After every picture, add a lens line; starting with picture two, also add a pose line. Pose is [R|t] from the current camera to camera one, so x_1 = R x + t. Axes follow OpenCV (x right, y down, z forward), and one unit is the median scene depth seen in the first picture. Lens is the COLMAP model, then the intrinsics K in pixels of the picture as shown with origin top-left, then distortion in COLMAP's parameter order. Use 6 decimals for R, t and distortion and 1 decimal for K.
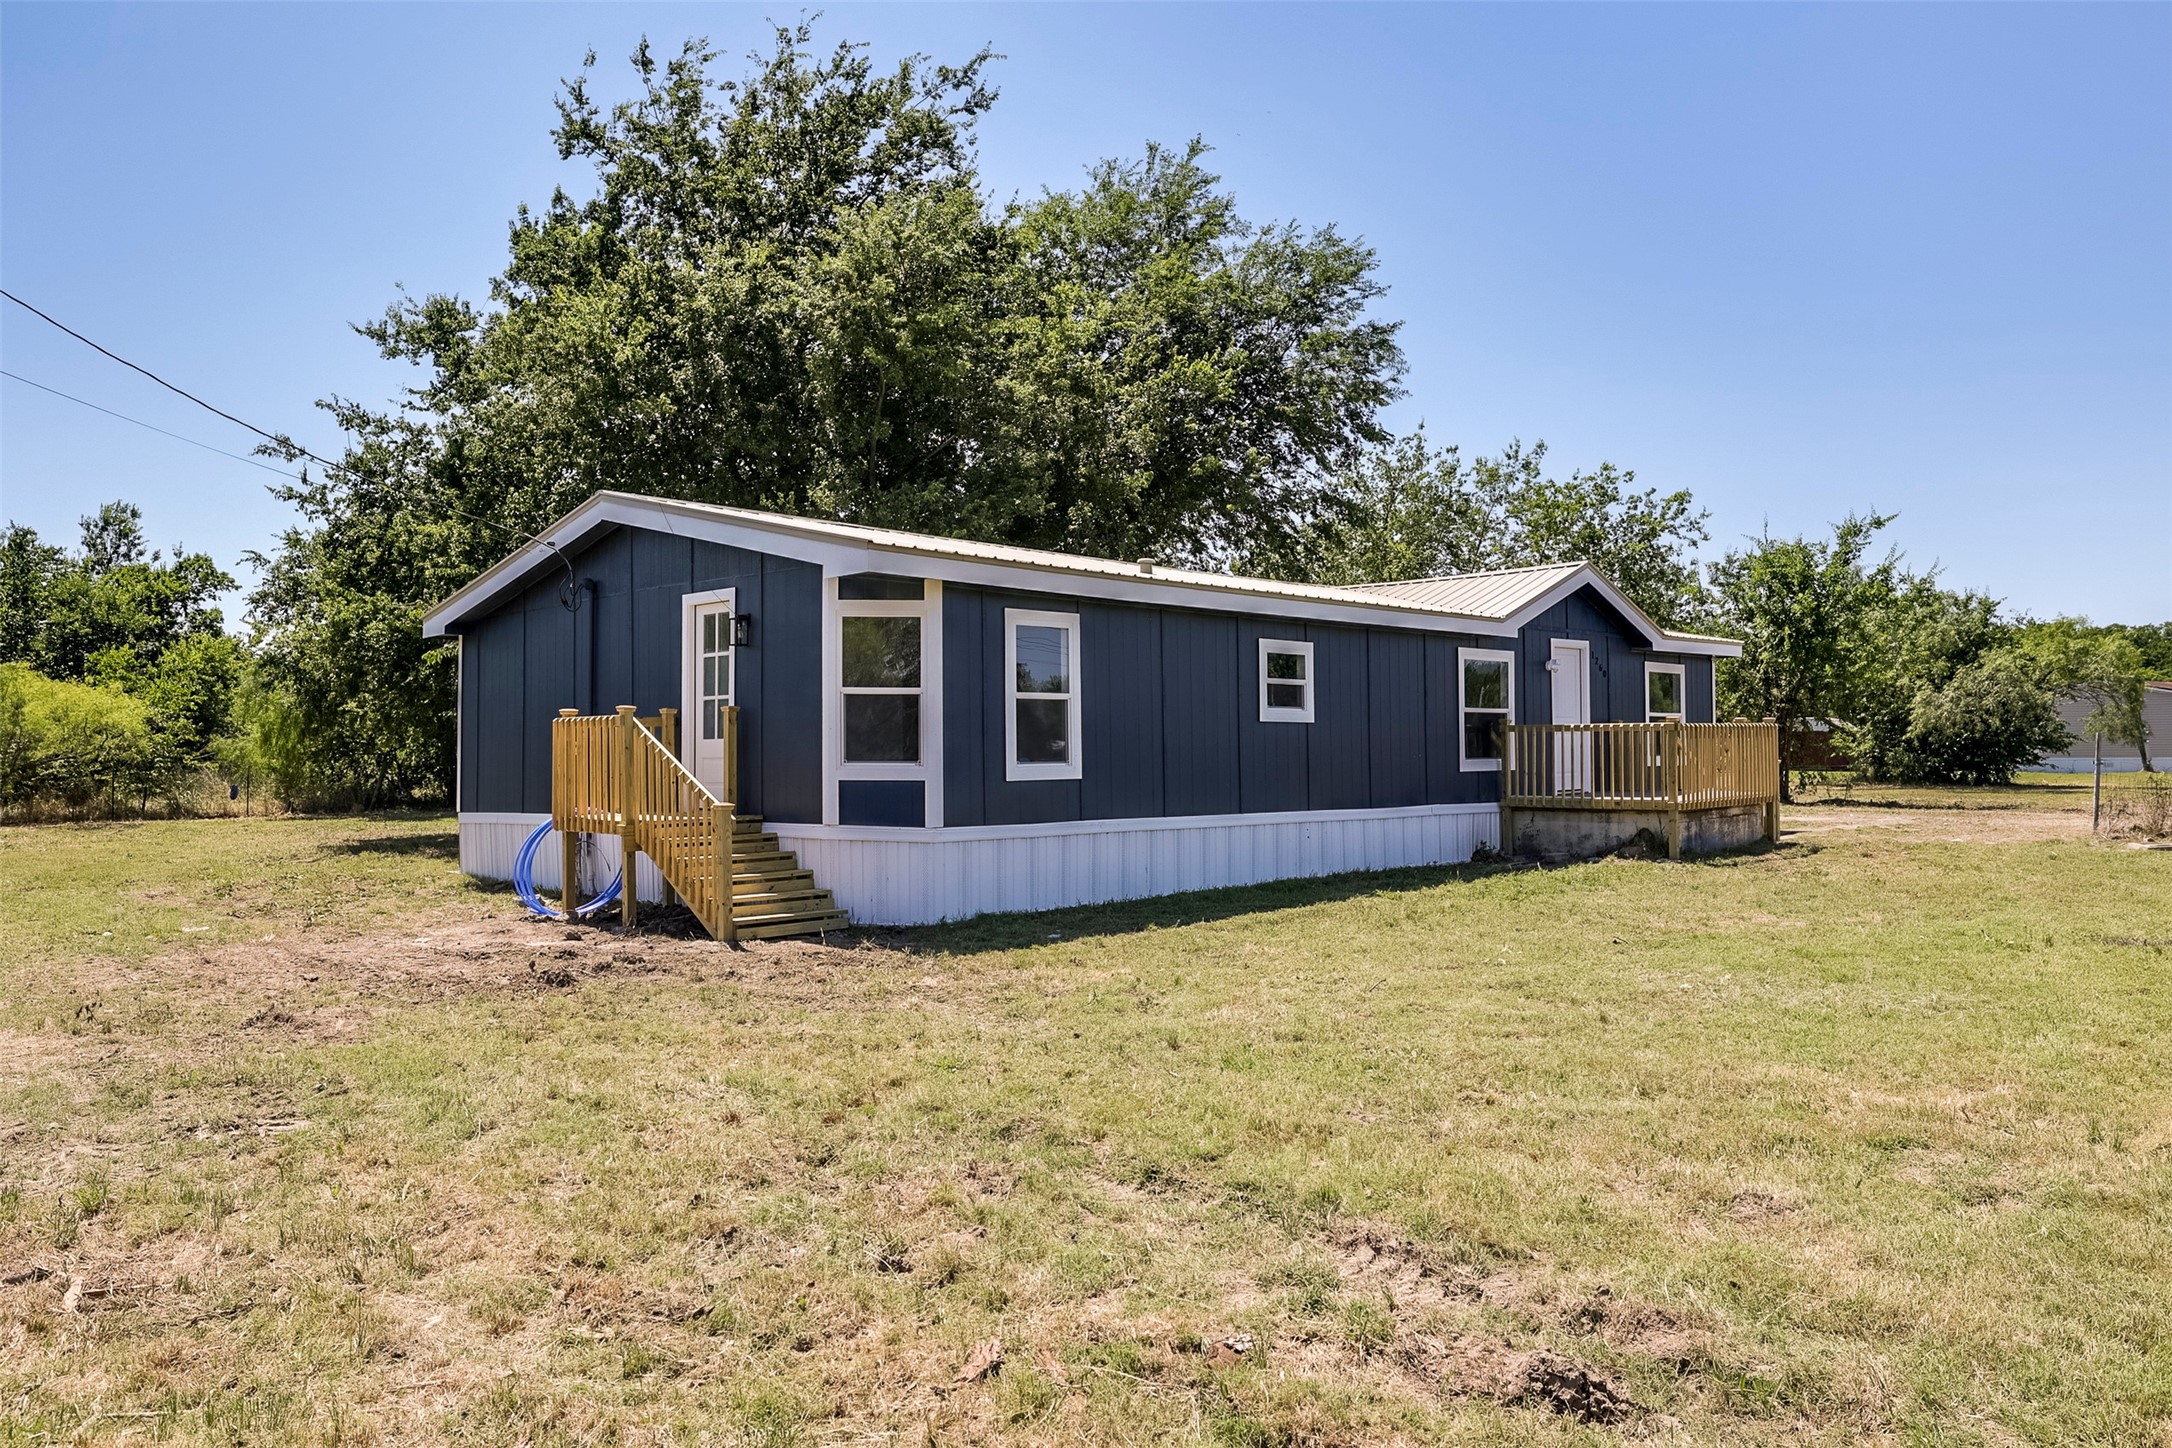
lens RADIAL K [[1593.0, 0, 1086.0], [0, 1593.0, 724.0], [0, 0, 1]] dist [0.000379, 0.000093]
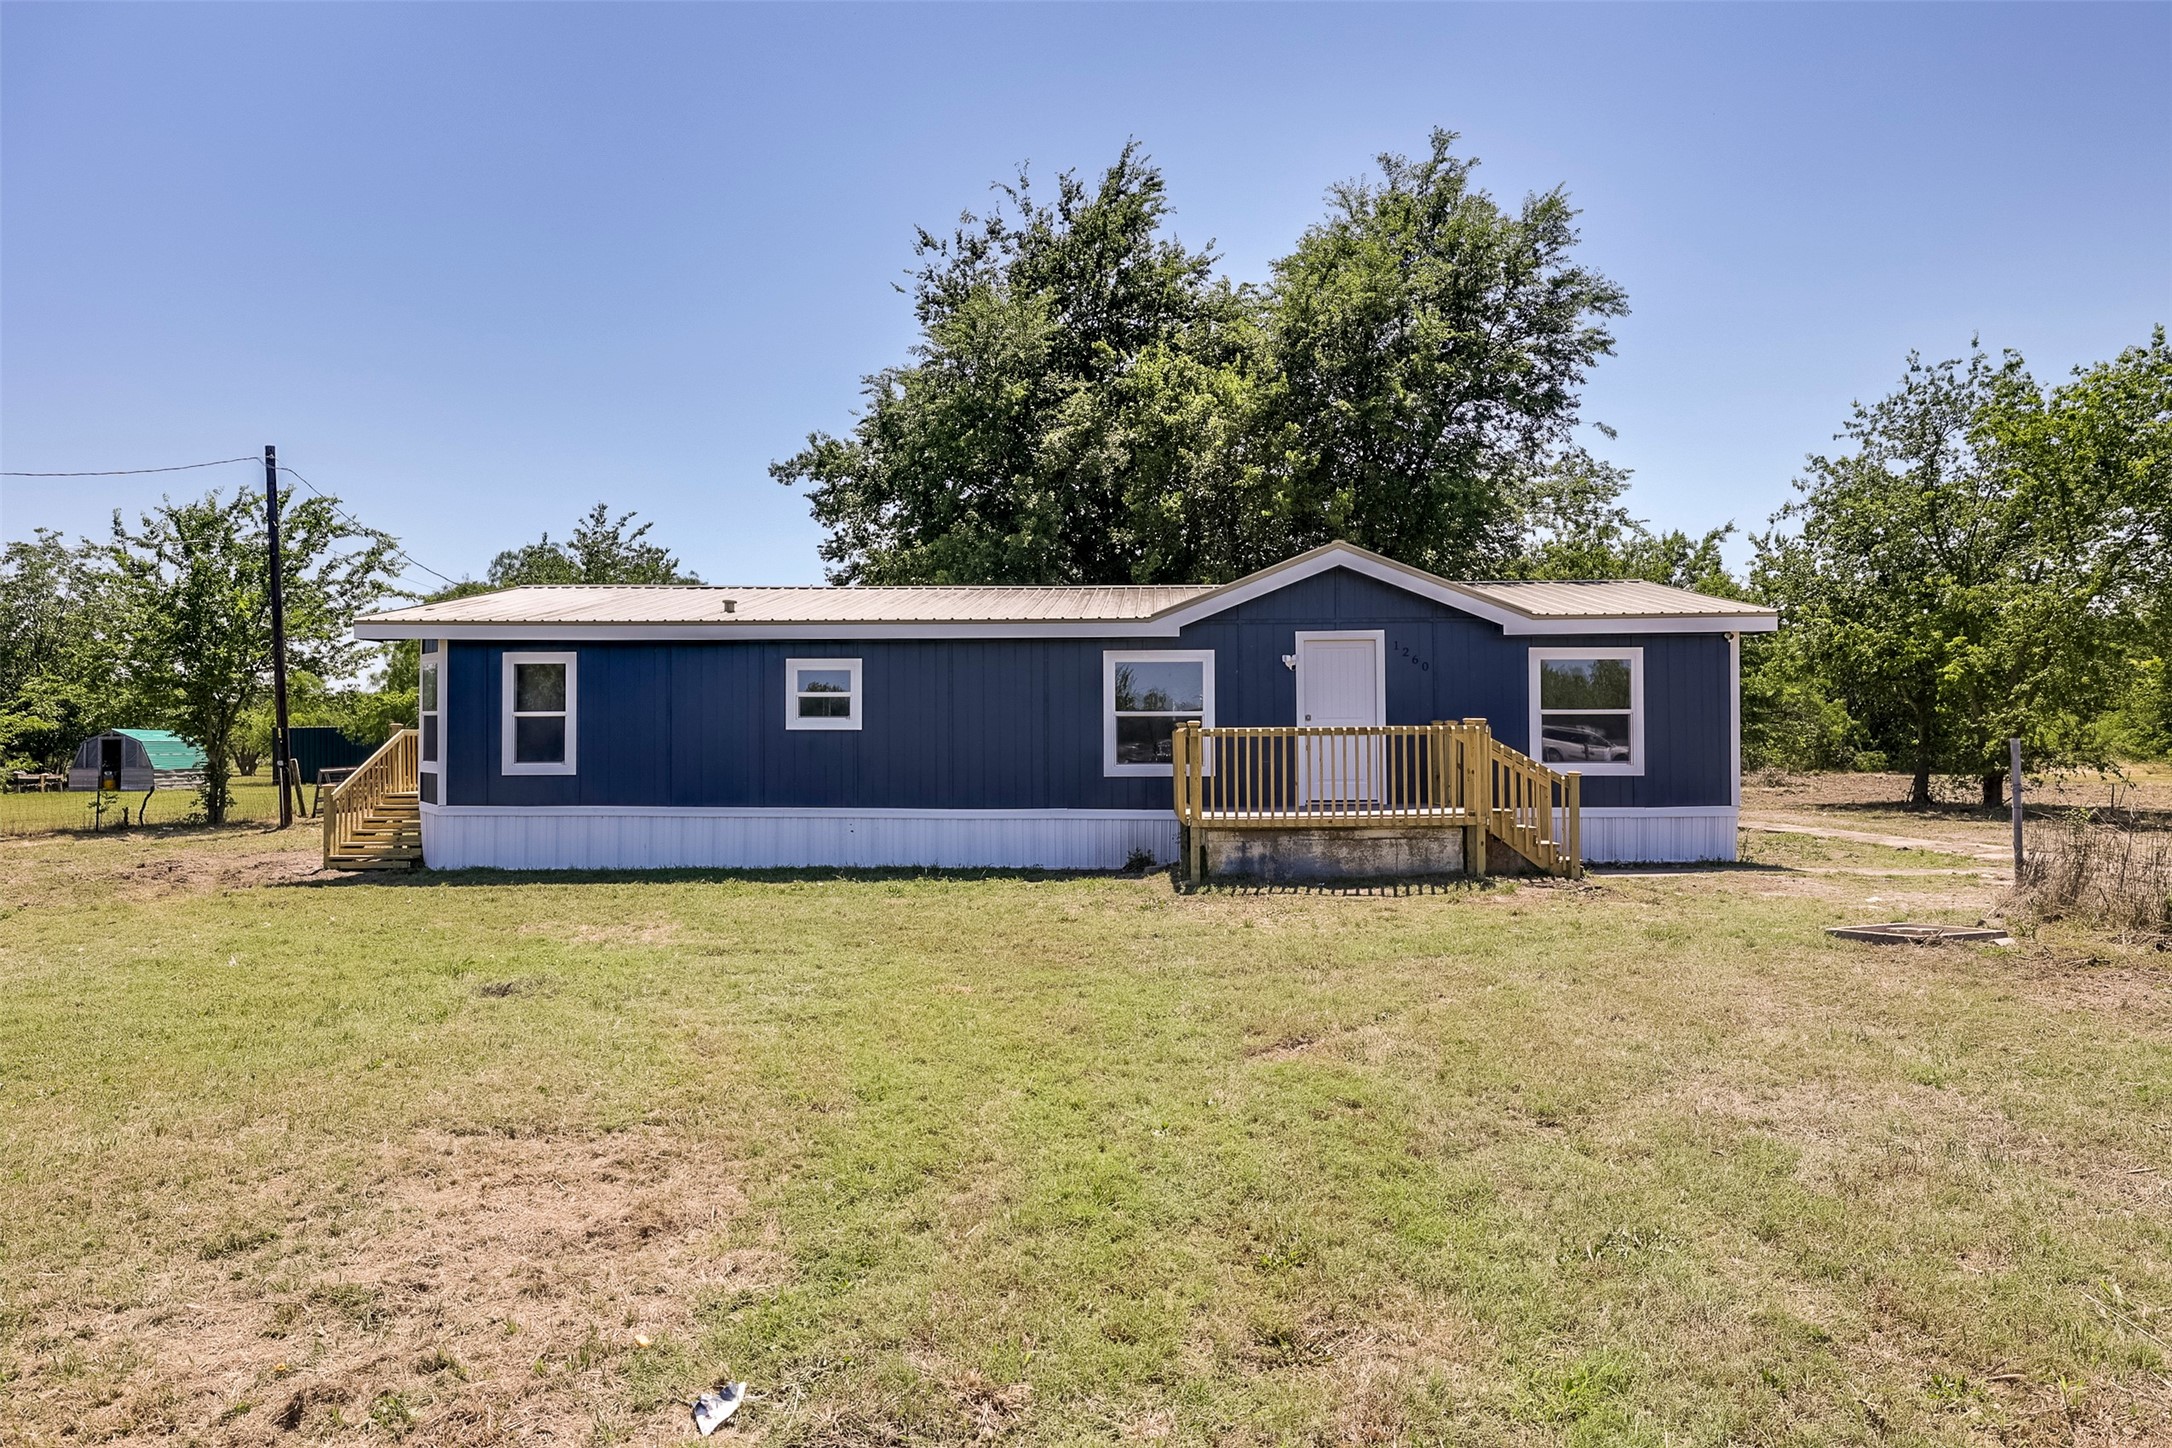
lens RADIAL K [[1360.2, 0, 1099.5], [0, 1360.2, 729.0], [0, 0, 1]] dist [-0.001008, -0.000421]
pose [[0.649180, -0.006840, -0.760604, 0.982597], [0.009006, 0.999959, -0.001305, 0.001122], [0.760581, -0.006003, 0.649215, 0.508100]]
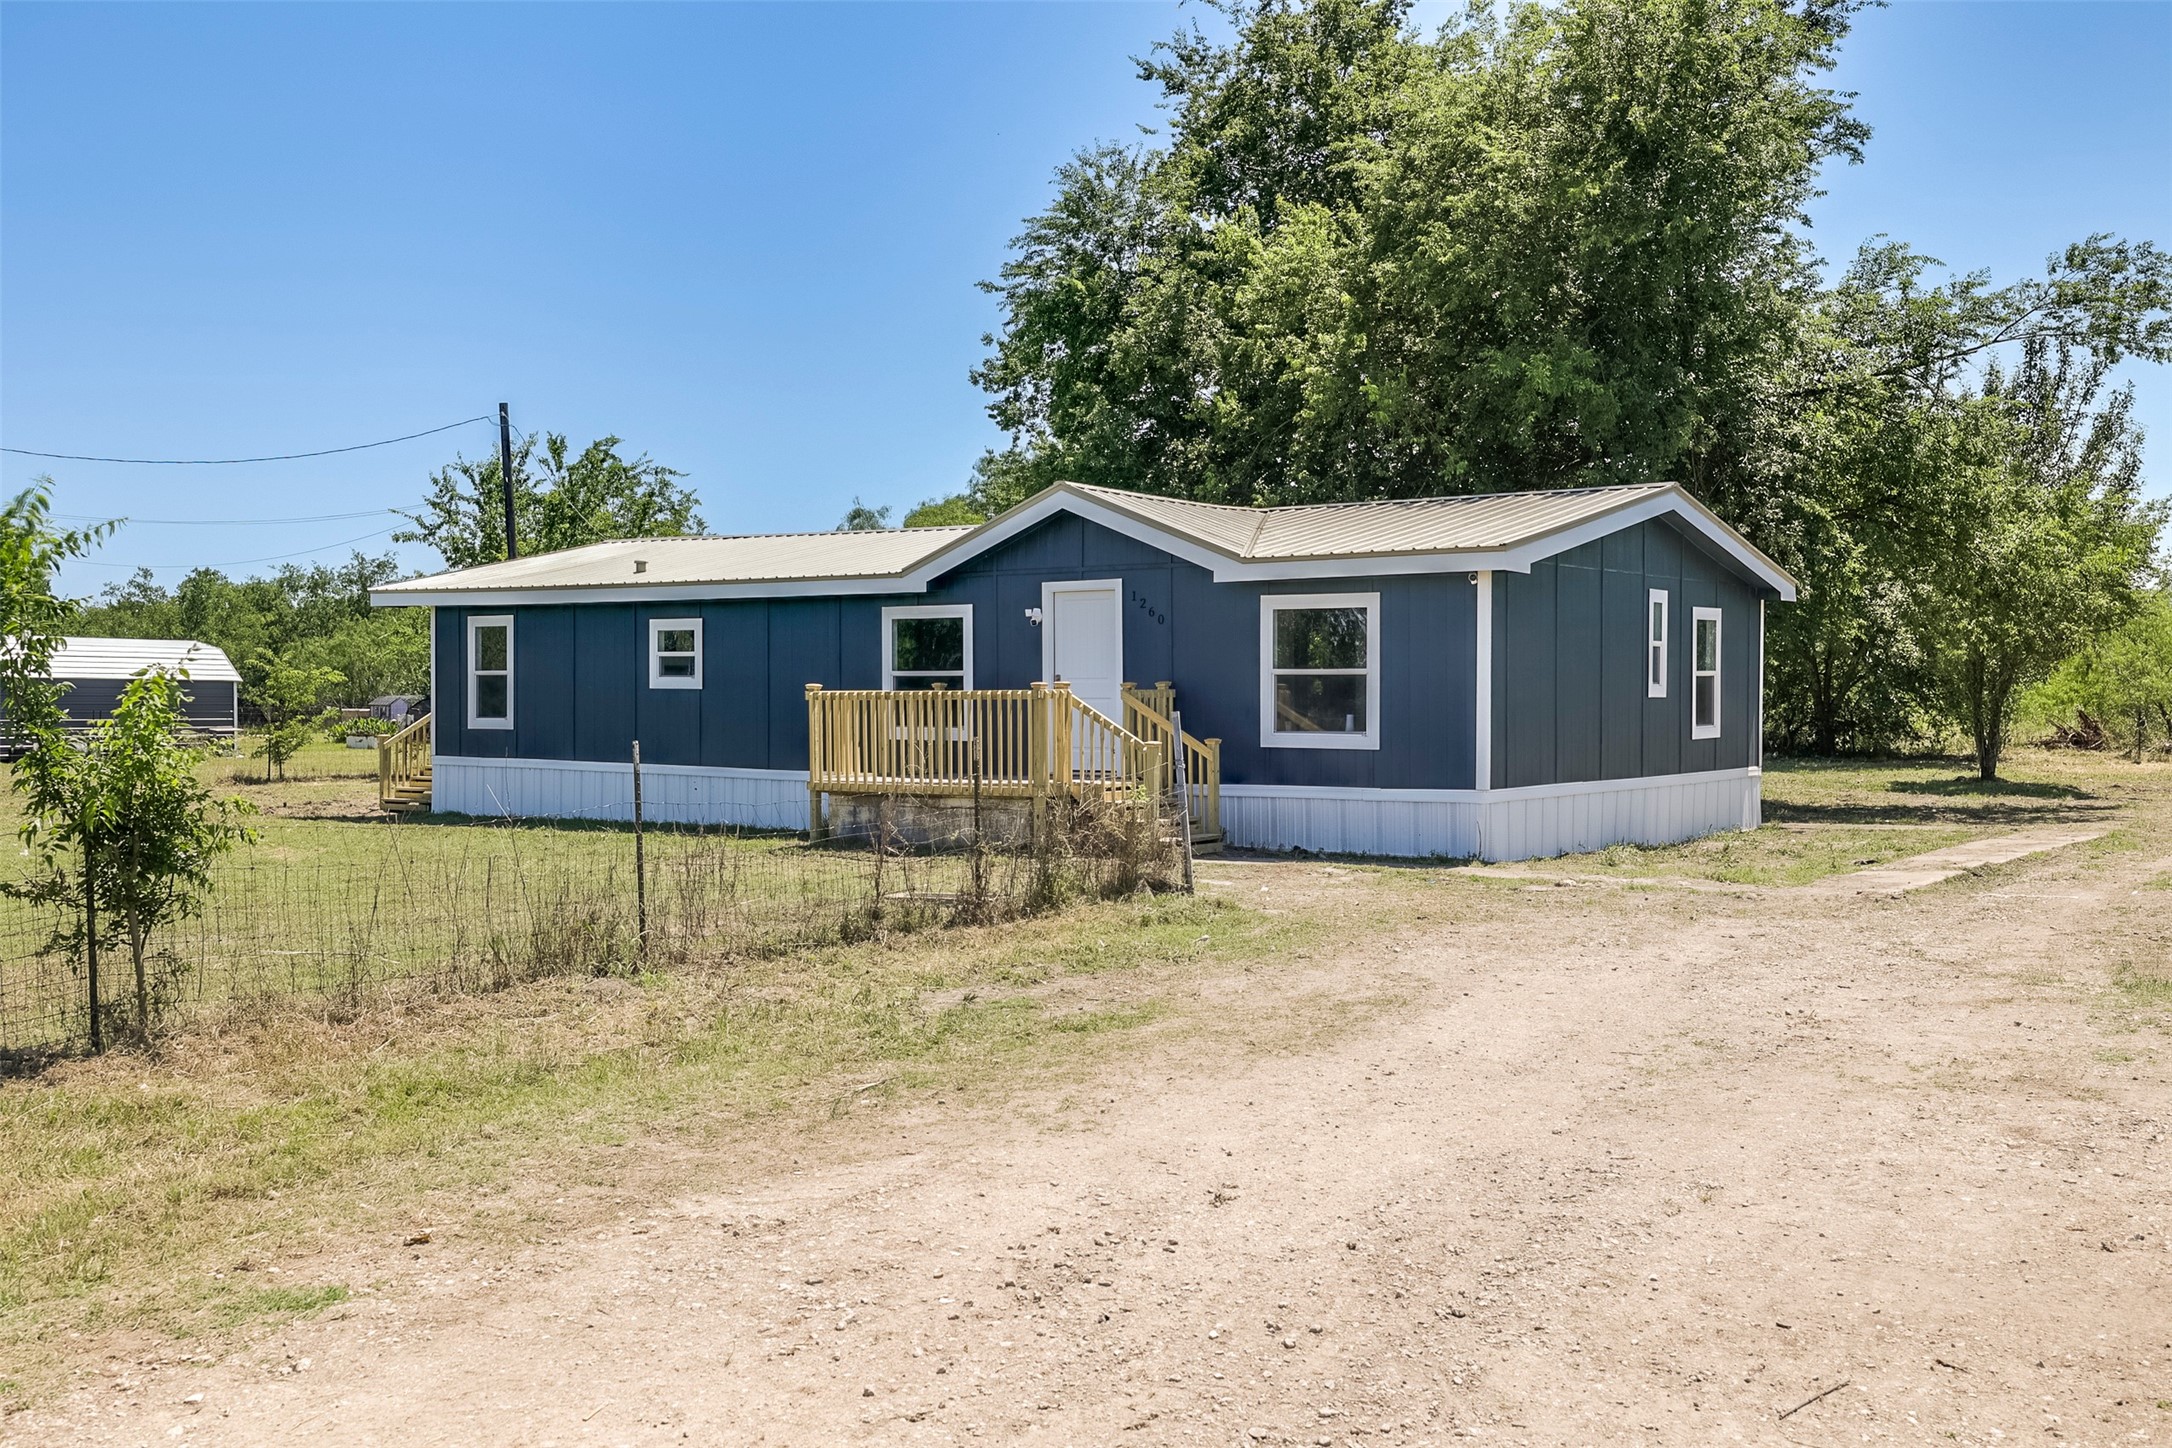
lens RADIAL K [[2062.8, 0, 1086.0], [0, 2062.8, 724.0], [0, 0, 1]] dist [0.086821, 0.002821]
pose [[0.142757, 0.021065, -0.989534, 1.643698], [0.010336, 0.999687, 0.022772, -0.006783], [0.989704, -0.013479, 0.142495, 1.064117]]
